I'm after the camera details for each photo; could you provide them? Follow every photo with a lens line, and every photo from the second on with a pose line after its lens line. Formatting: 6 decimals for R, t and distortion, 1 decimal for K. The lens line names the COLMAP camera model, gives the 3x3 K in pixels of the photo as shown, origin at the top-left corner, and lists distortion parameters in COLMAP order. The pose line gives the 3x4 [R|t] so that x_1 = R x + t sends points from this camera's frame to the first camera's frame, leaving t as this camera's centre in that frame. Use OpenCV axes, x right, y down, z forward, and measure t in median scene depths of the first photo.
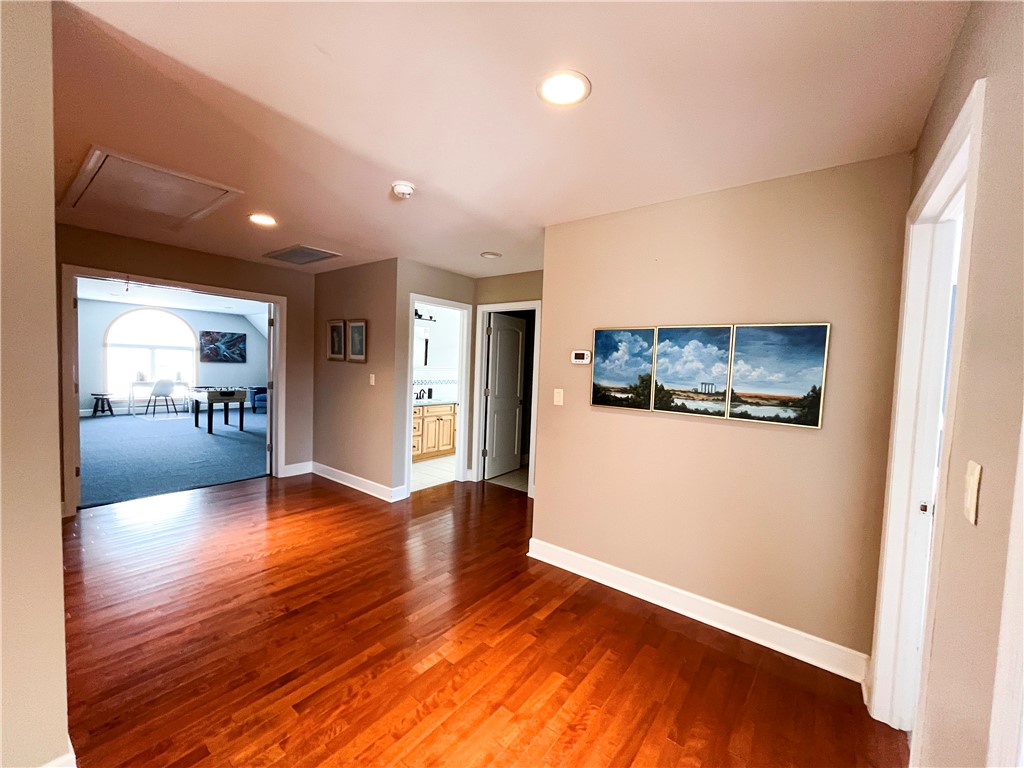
lens RADIAL K [[411.2, 0, 511.0], [0, 411.2, 386.4], [0, 0, 1]] dist [-0.001133, -0.000562]
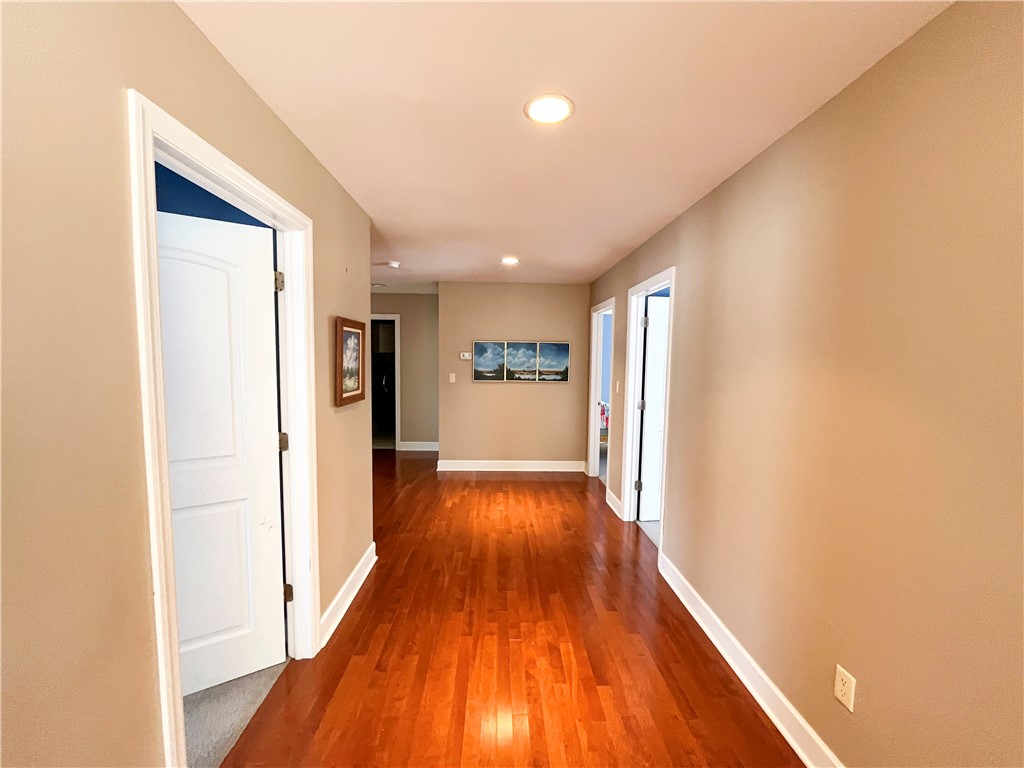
lens RADIAL K [[411.2, 0, 510.6], [0, 411.2, 381.9], [0, 0, 1]] dist [-0.001133, -0.000562]
pose [[0.770584, -0.067332, 0.633772, -1.062730], [0.049795, 0.997725, 0.045454, -0.033272], [-0.635391, -0.003467, 0.772183, -0.711828]]
